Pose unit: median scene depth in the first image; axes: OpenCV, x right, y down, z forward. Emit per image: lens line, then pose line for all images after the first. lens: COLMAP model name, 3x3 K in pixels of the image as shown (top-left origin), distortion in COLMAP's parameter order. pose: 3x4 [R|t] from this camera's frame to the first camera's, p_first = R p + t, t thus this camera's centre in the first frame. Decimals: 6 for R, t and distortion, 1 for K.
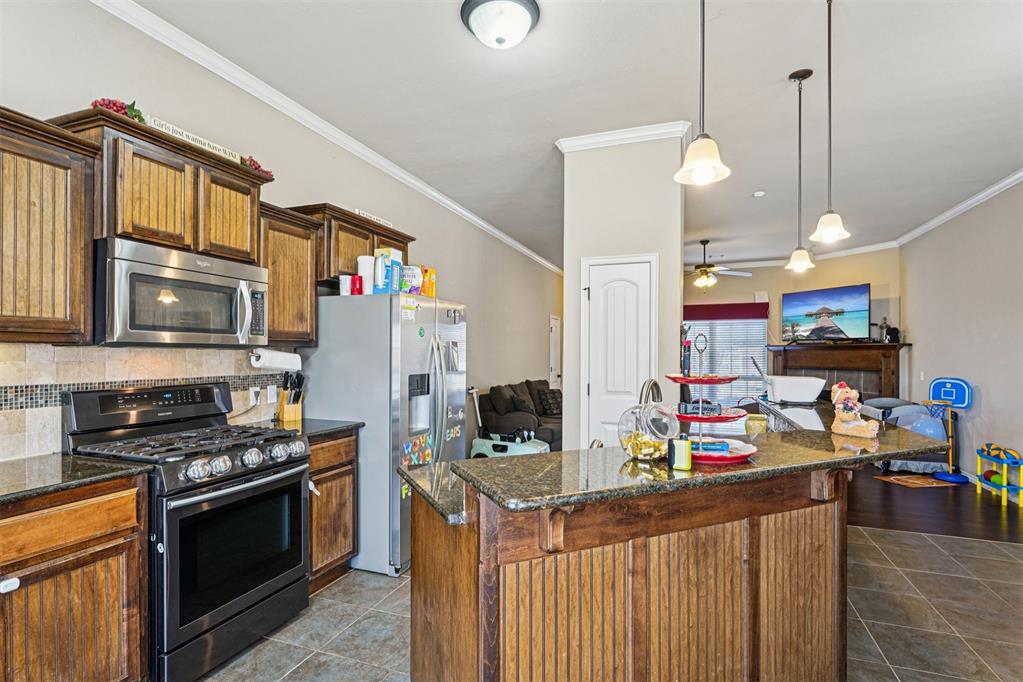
lens RADIAL K [[494.5, 0, 516.3], [0, 494.5, 351.5], [0, 0, 1]] dist [0.001685, -0.001153]
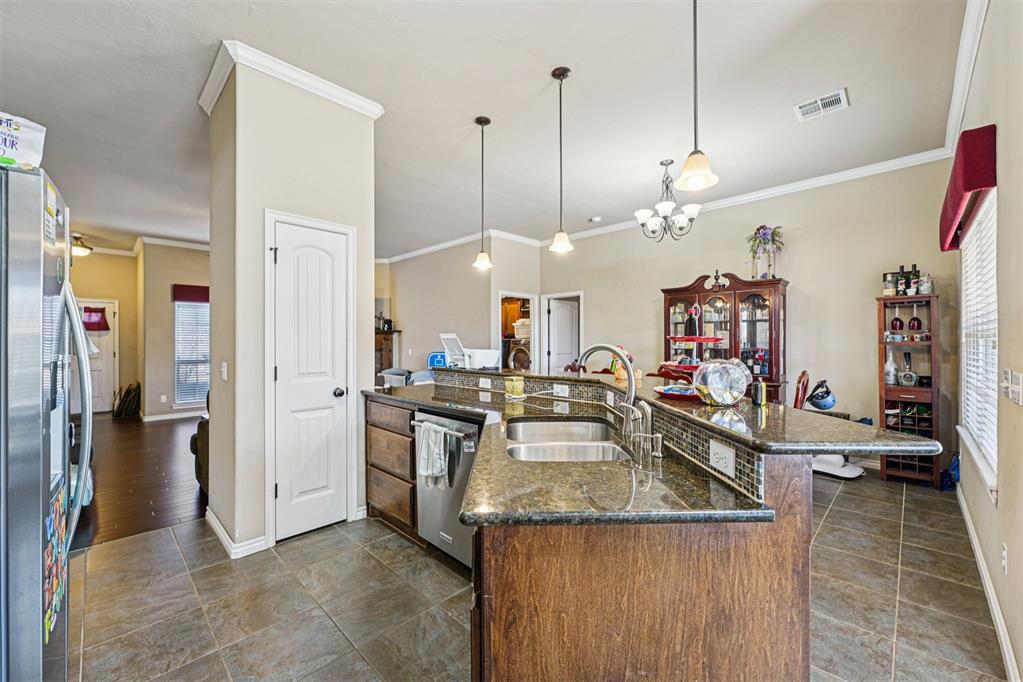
lens RADIAL K [[408.4, 0, 505.8], [0, 408.4, 341.6], [0, 0, 1]] dist [-0.000069, -0.000560]
pose [[0.423206, -0.002943, 0.906029, -0.202804], [-0.000376, 0.999994, 0.003424, 0.015058], [-0.906033, -0.001790, 0.423202, 0.248379]]
